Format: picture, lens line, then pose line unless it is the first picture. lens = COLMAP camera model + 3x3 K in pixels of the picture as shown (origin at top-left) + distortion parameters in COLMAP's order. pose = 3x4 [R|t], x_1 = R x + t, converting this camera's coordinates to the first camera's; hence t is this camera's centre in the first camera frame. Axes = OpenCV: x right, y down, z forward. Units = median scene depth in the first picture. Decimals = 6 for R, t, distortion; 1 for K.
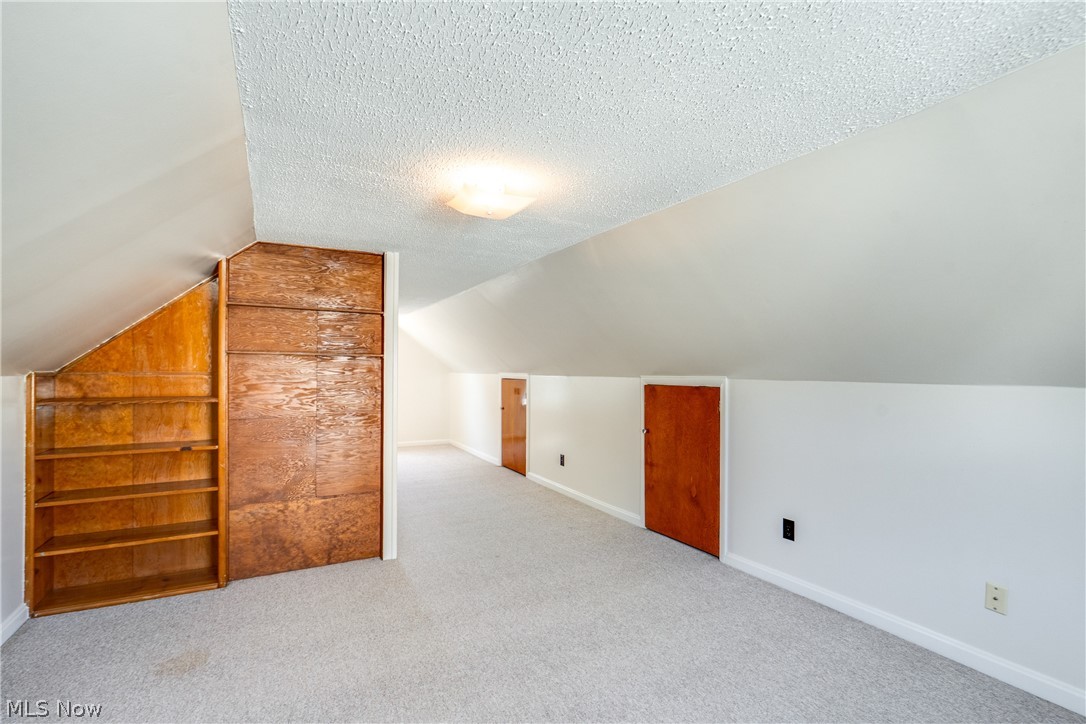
lens RADIAL K [[496.3, 0, 548.7], [0, 496.3, 369.8], [0, 0, 1]] dist [-0.012838, 0.002730]
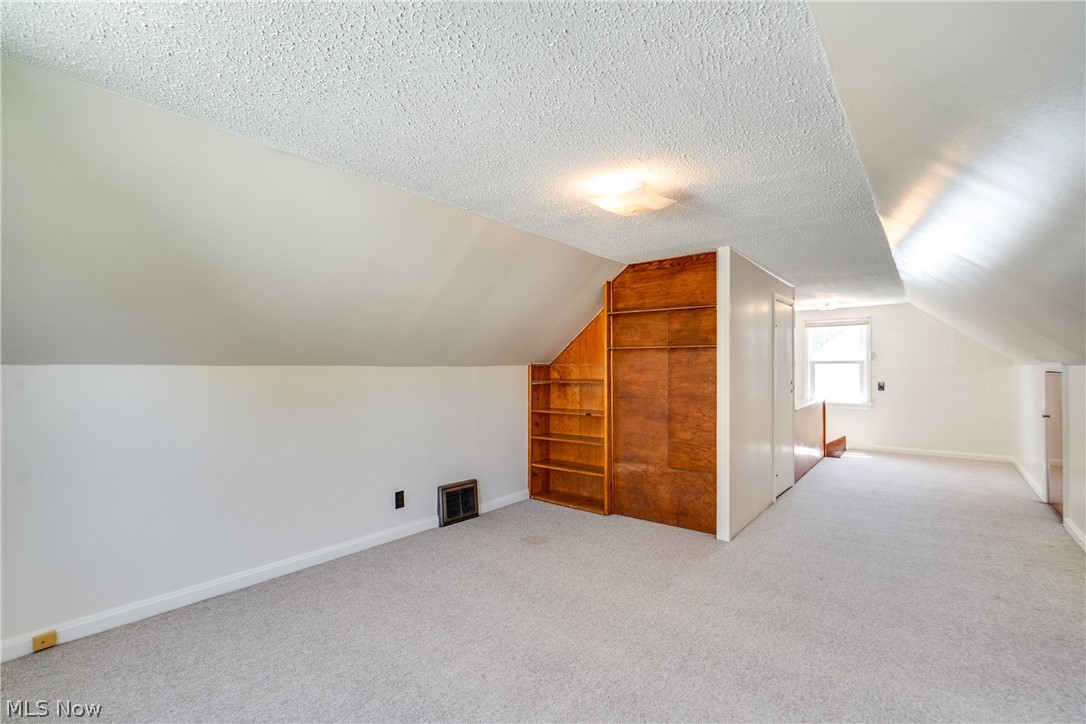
lens RADIAL K [[496.3, 0, 549.5], [0, 496.3, 362.6], [0, 0, 1]] dist [-0.012838, 0.002730]
pose [[0.393295, -0.012954, -0.919321, 0.577889], [0.007352, 0.999913, -0.010945, 0.017622], [0.919383, -0.002454, 0.393356, 0.289264]]
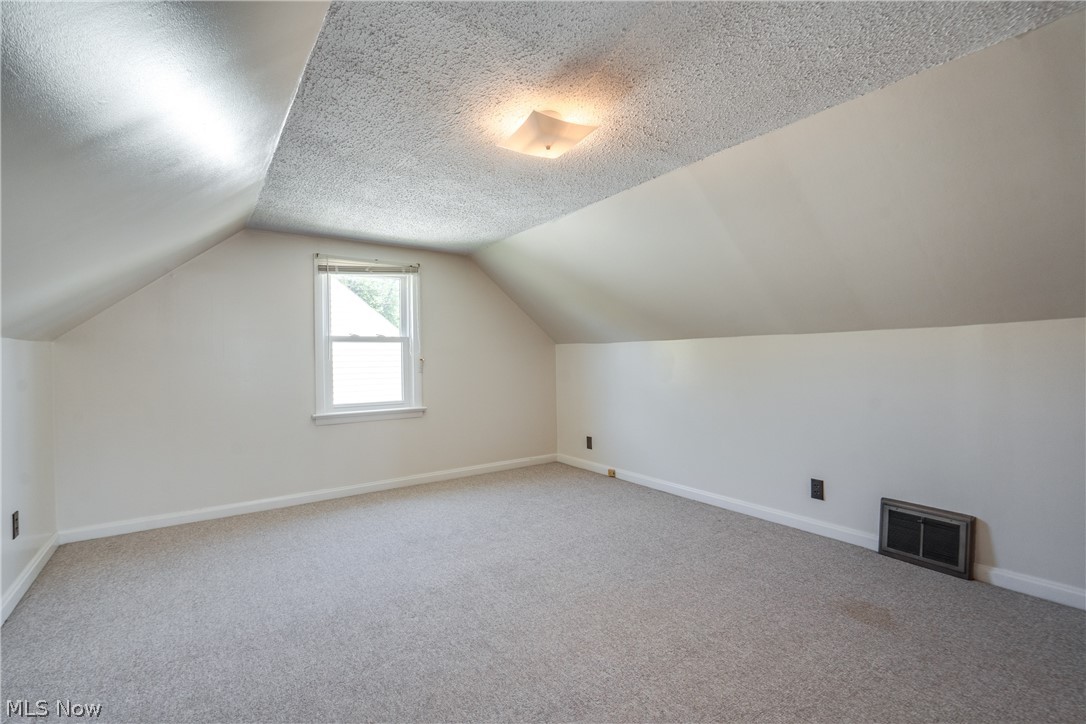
lens RADIAL K [[496.3, 0, 538.3], [0, 496.3, 359.7], [0, 0, 1]] dist [-0.012838, 0.002730]
pose [[-0.994141, 0.007070, -0.107864, 0.005223], [0.006992, 0.999975, 0.001100, 0.060098], [0.107869, 0.000340, -0.994165, 1.398888]]
